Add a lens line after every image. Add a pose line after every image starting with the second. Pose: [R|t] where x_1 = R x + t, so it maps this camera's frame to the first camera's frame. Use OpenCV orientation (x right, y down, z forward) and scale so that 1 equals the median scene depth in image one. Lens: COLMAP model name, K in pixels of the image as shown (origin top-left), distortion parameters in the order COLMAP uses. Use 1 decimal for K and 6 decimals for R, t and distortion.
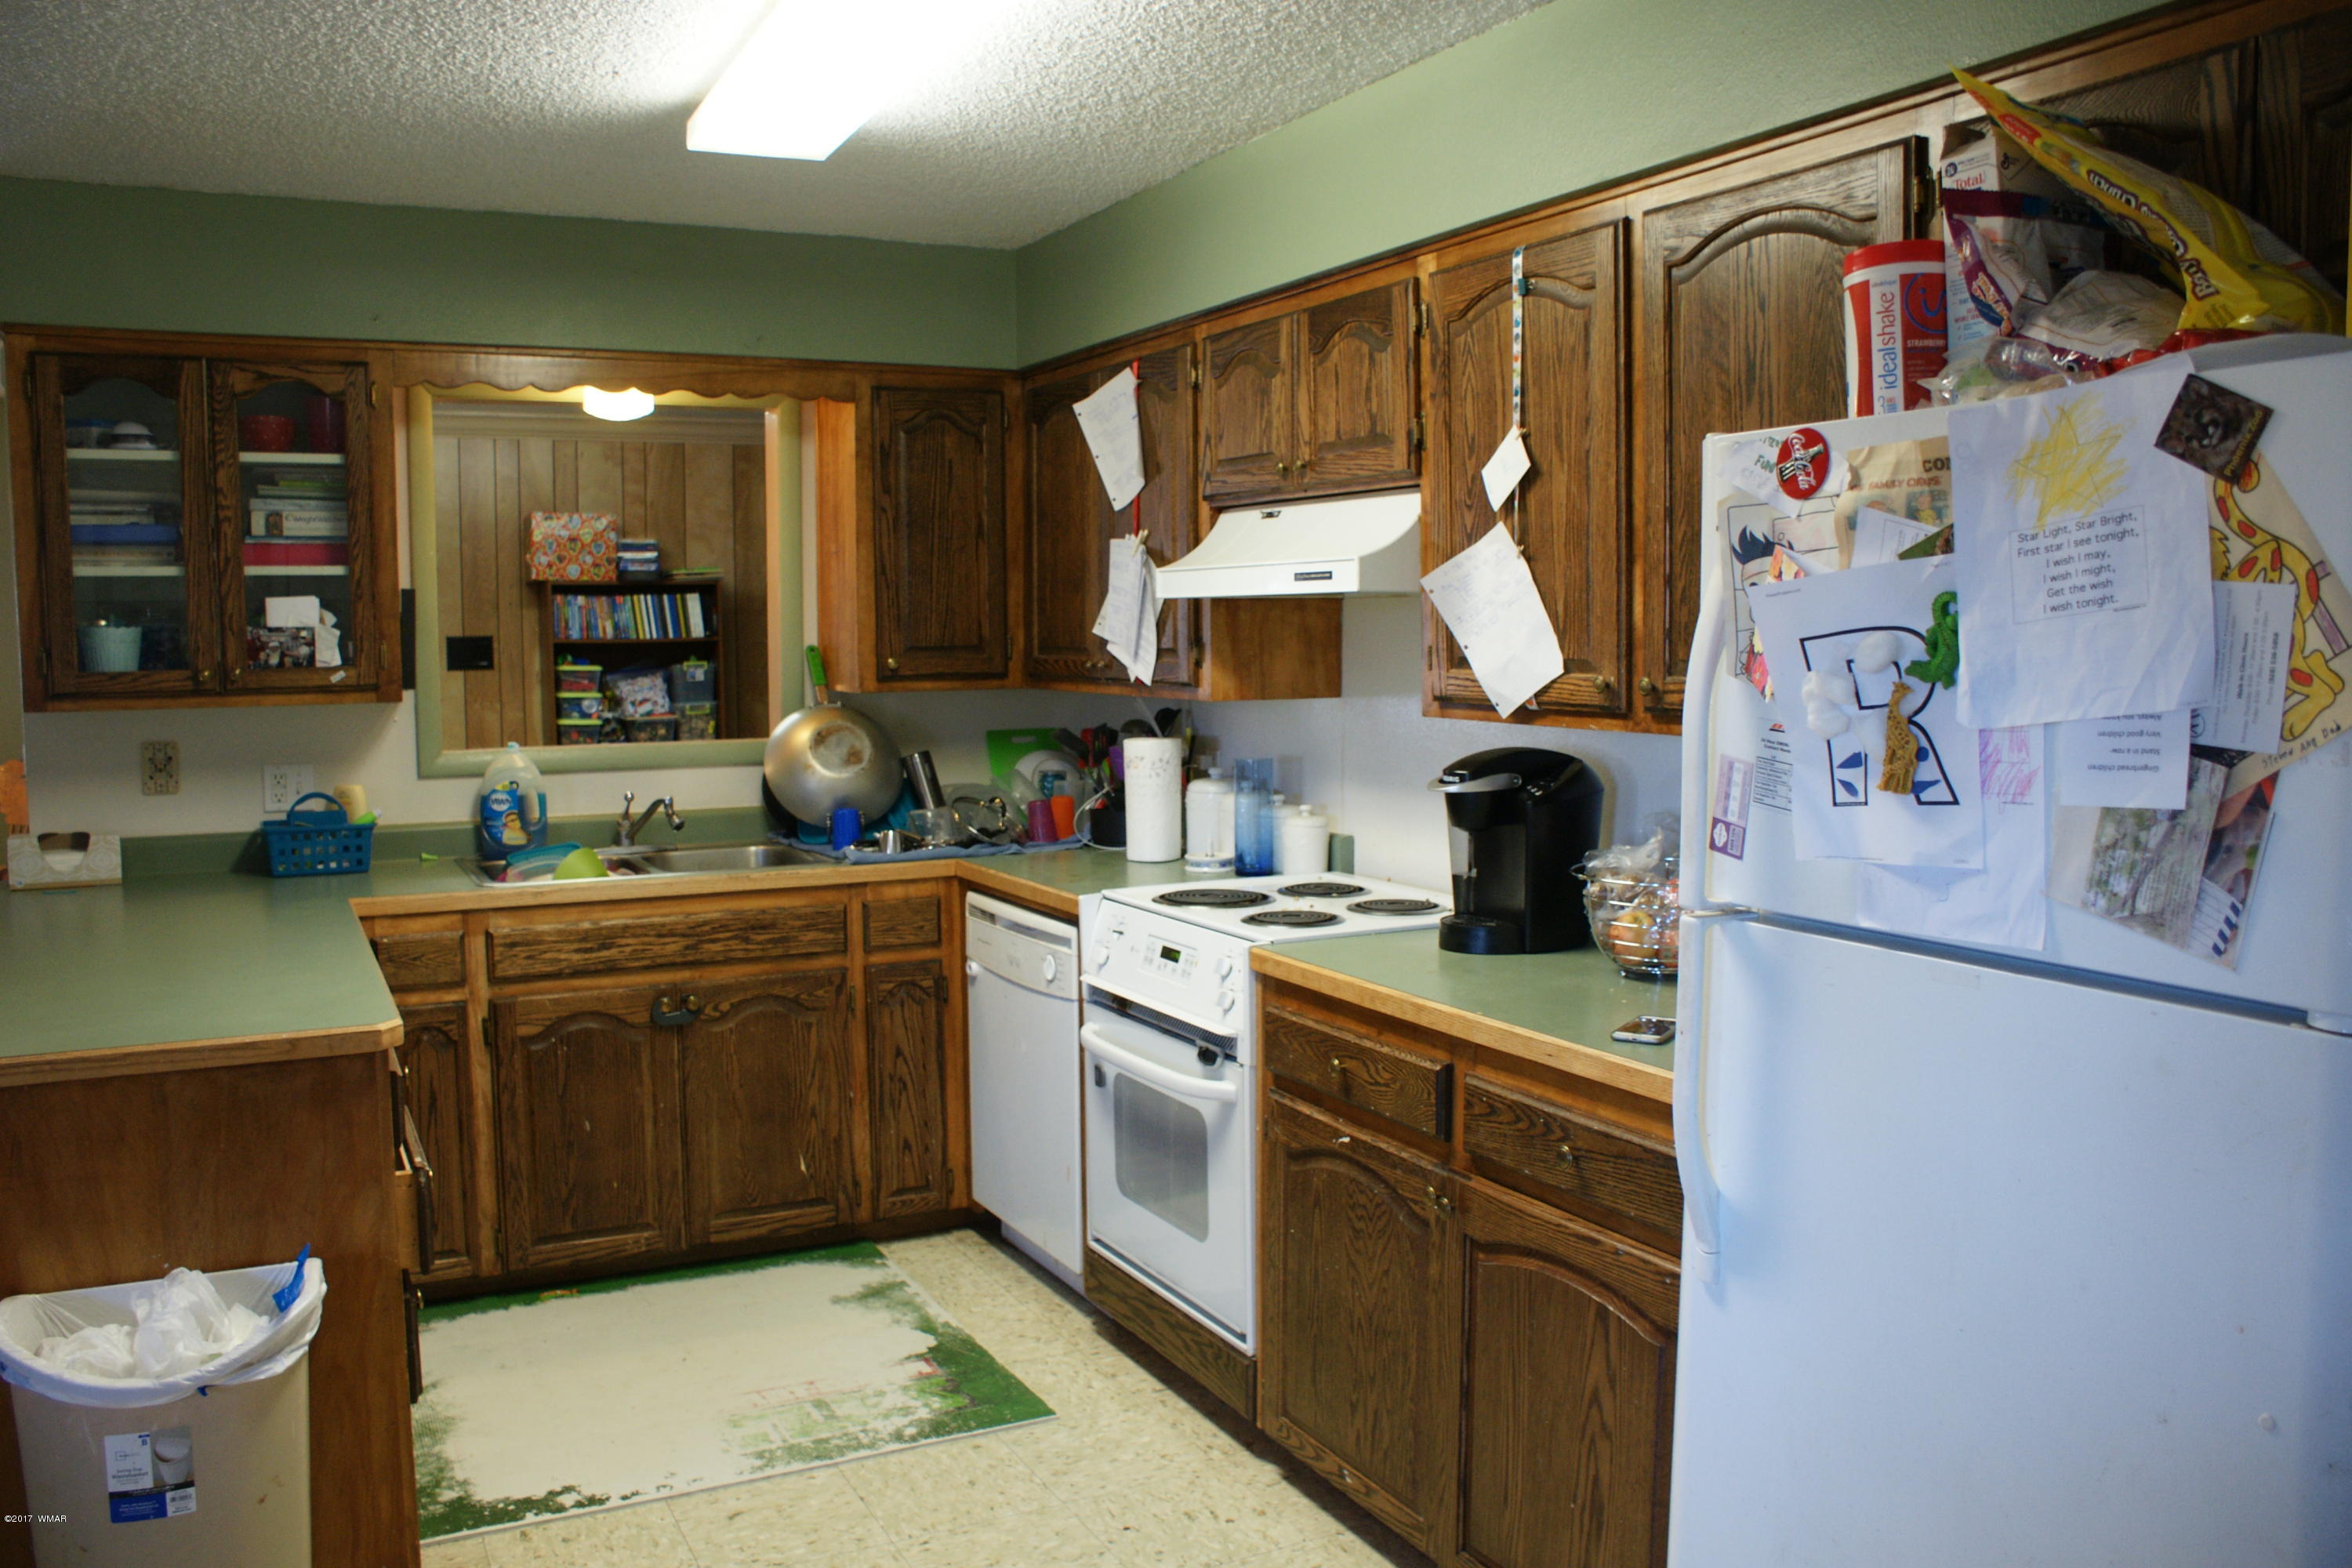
lens RADIAL K [[1867.2, 0, 1175.3], [0, 1867.2, 781.9], [0, 0, 1]] dist [-0.114282, 0.043877]
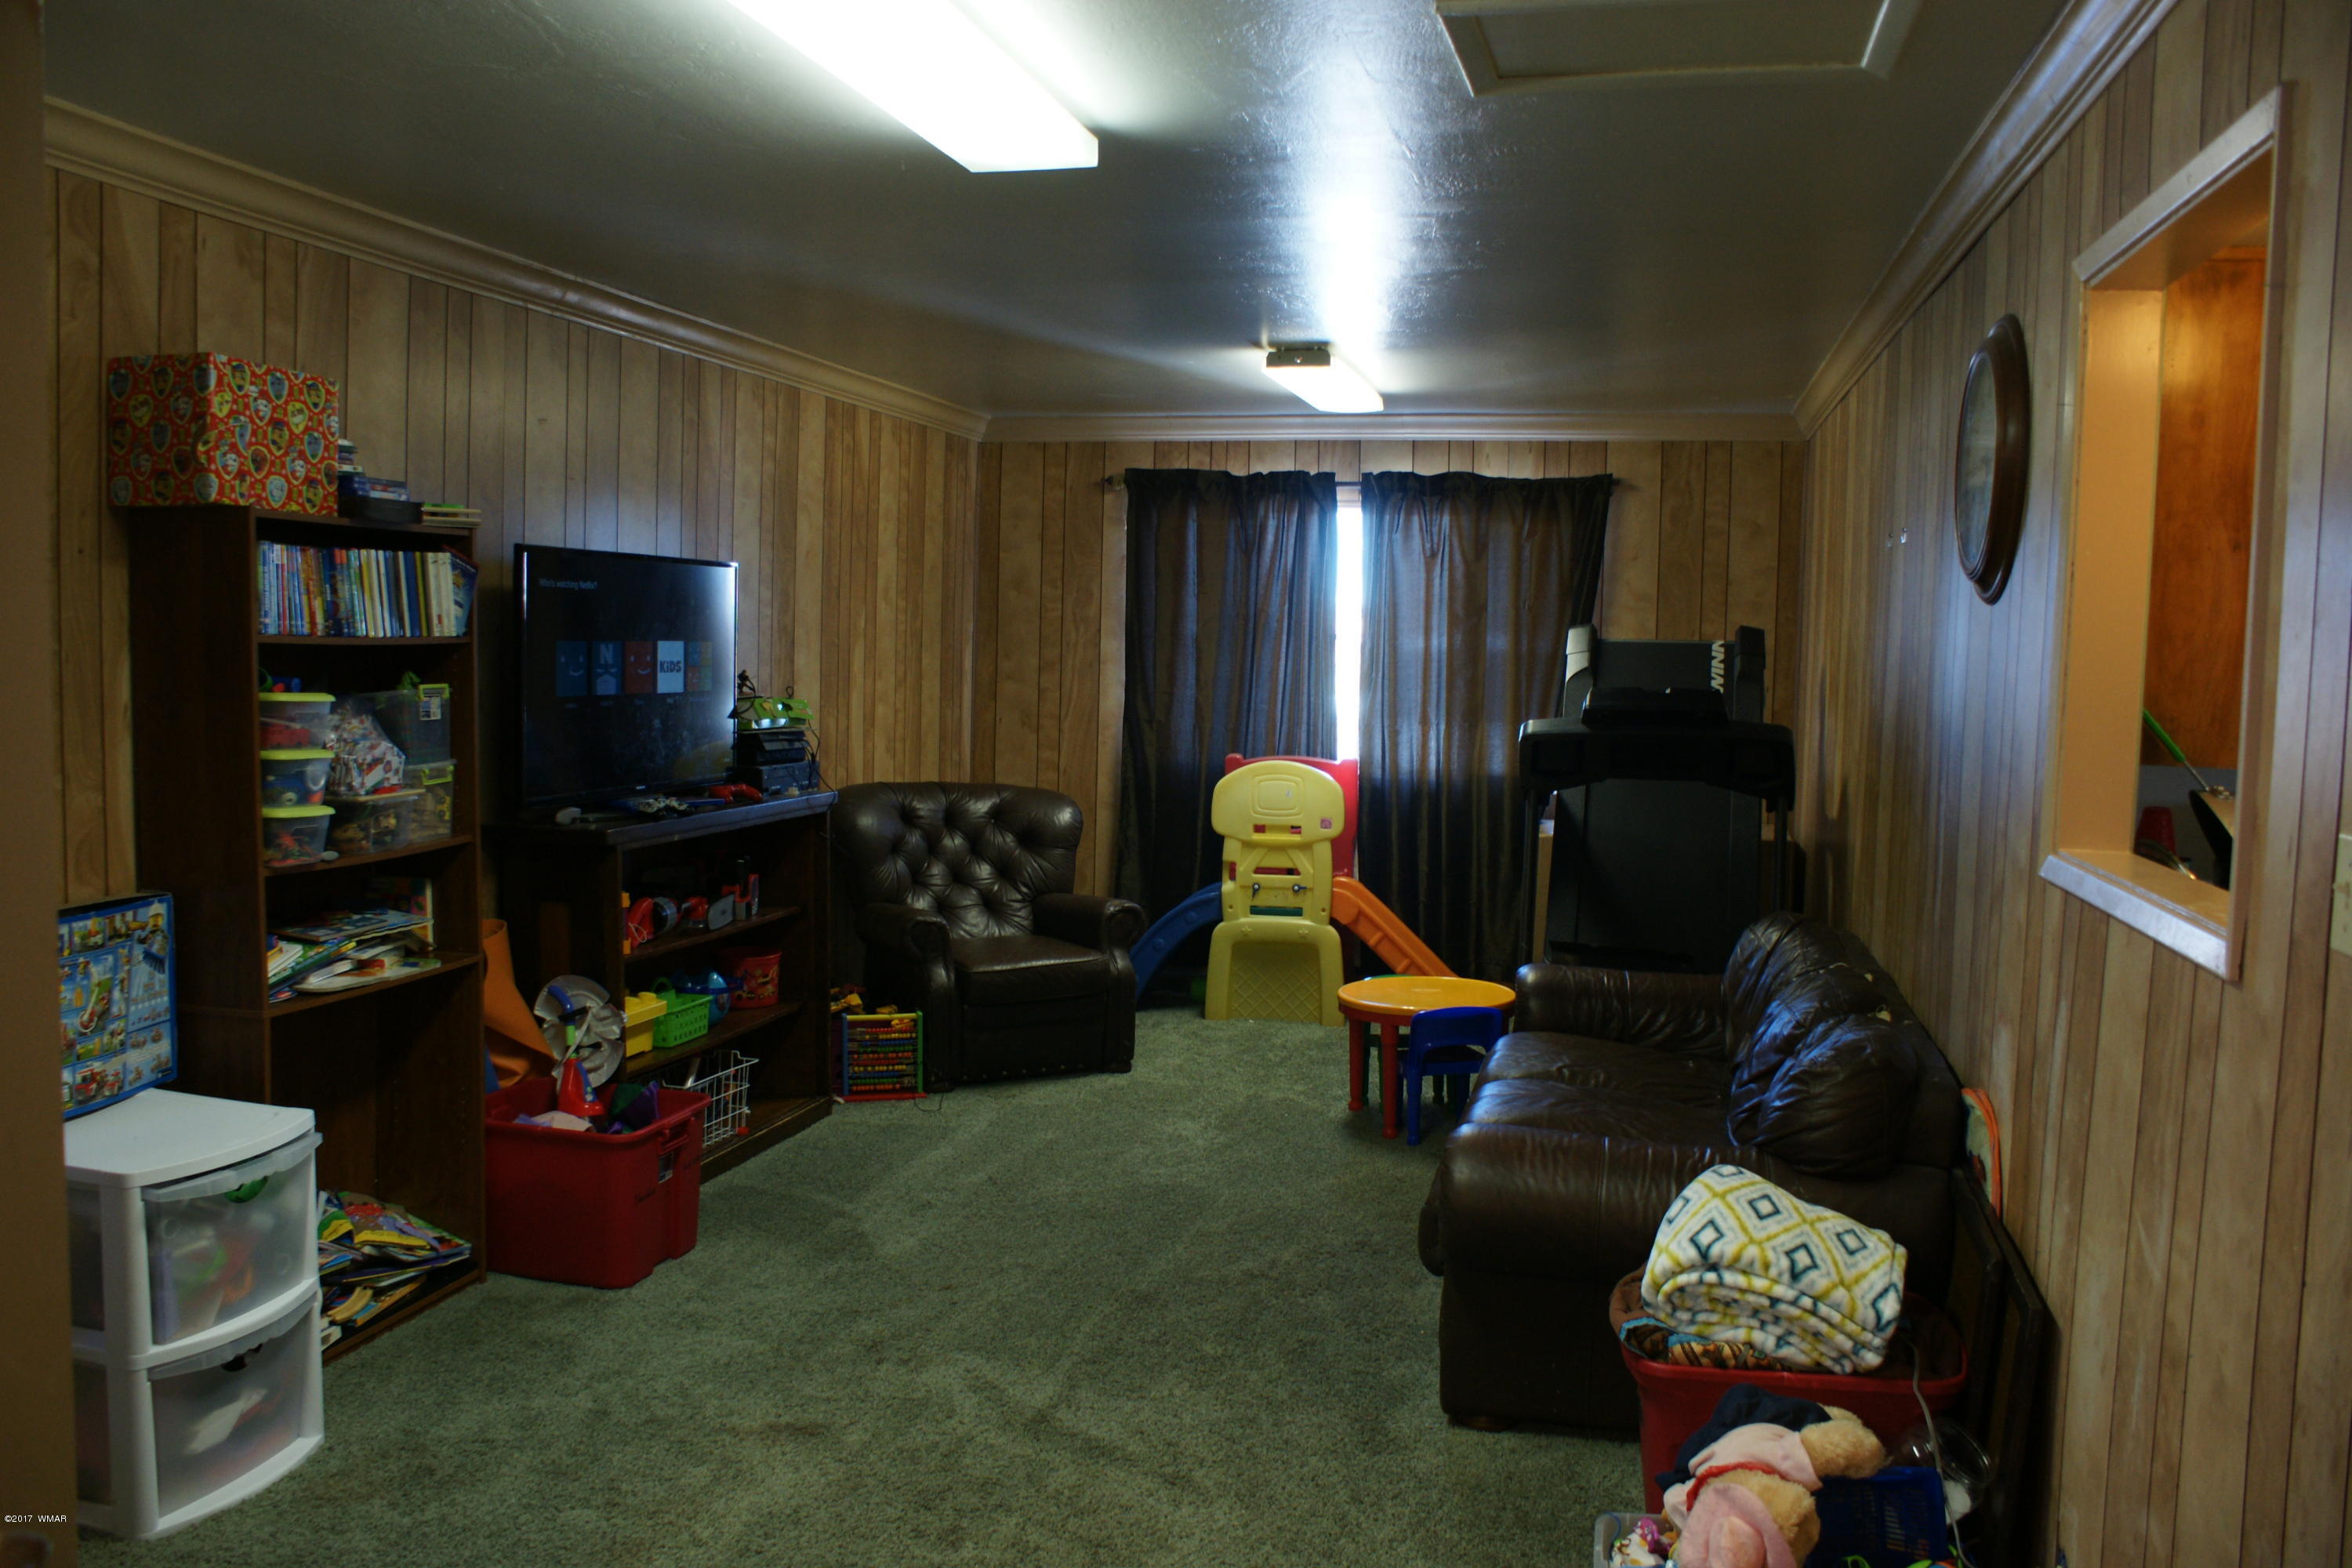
lens RADIAL K [[1867.2, 0, 1176.6], [0, 1867.2, 785.6], [0, 0, 1]] dist [-0.114282, 0.043877]
pose [[0.649244, -0.033626, 0.759836, -0.521698], [0.028674, 0.999394, 0.019727, -0.041176], [-0.760039, 0.008980, 0.649815, 0.516304]]
